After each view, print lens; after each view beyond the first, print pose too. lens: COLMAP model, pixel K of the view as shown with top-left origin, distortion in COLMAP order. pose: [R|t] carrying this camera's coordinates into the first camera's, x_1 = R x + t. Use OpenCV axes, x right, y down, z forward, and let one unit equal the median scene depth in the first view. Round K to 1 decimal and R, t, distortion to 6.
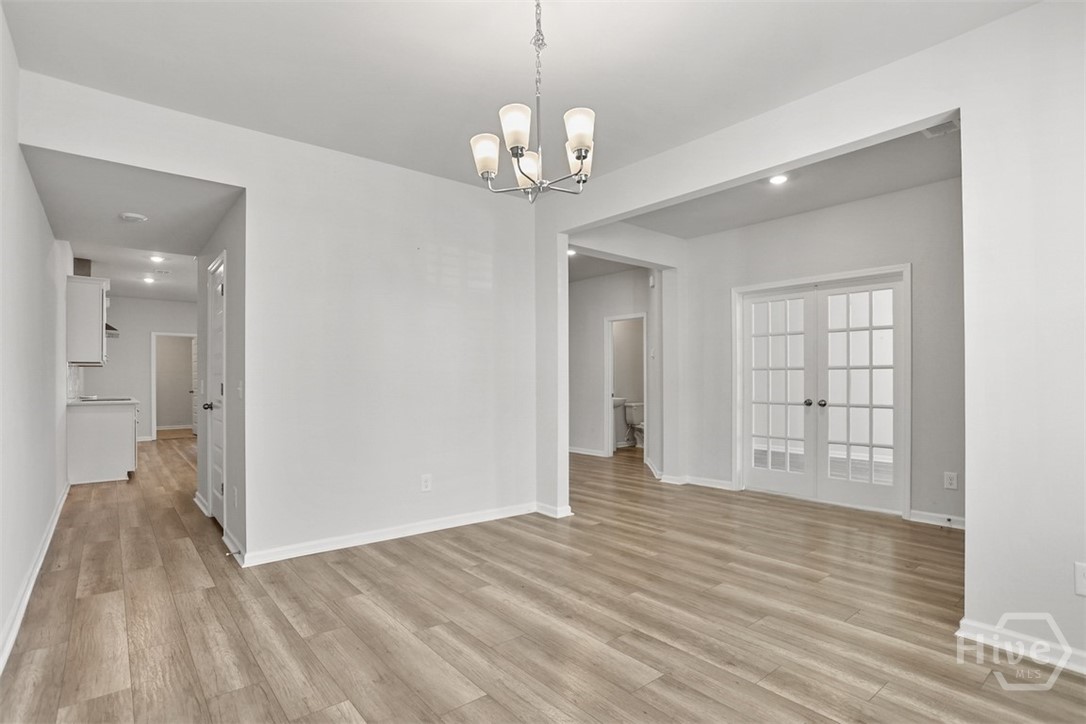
lens RADIAL K [[532.6, 0, 538.6], [0, 532.6, 352.3], [0, 0, 1]] dist [-0.061837, 0.029402]
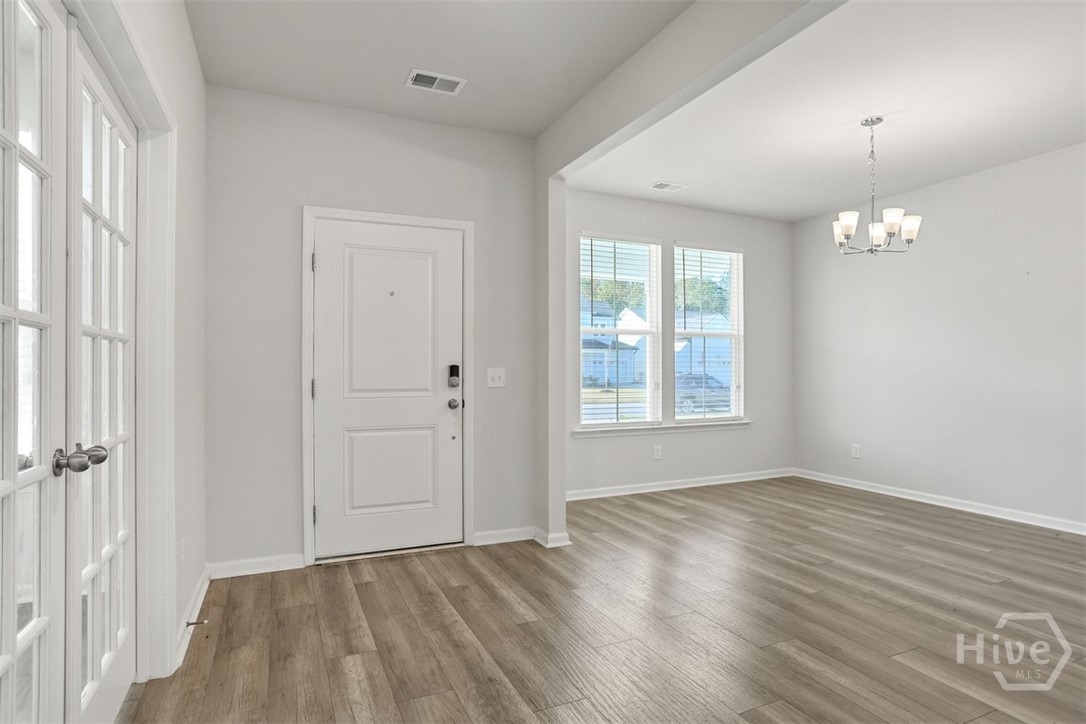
lens RADIAL K [[572.3, 0, 543.2], [0, 572.3, 365.4], [0, 0, 1]] dist [0.000303, 0.000536]
pose [[-0.968939, 0.005509, 0.247239, 0.450053], [-0.009715, 0.998132, -0.060313, 0.128081], [-0.247110, -0.060841, -0.967076, 2.436625]]
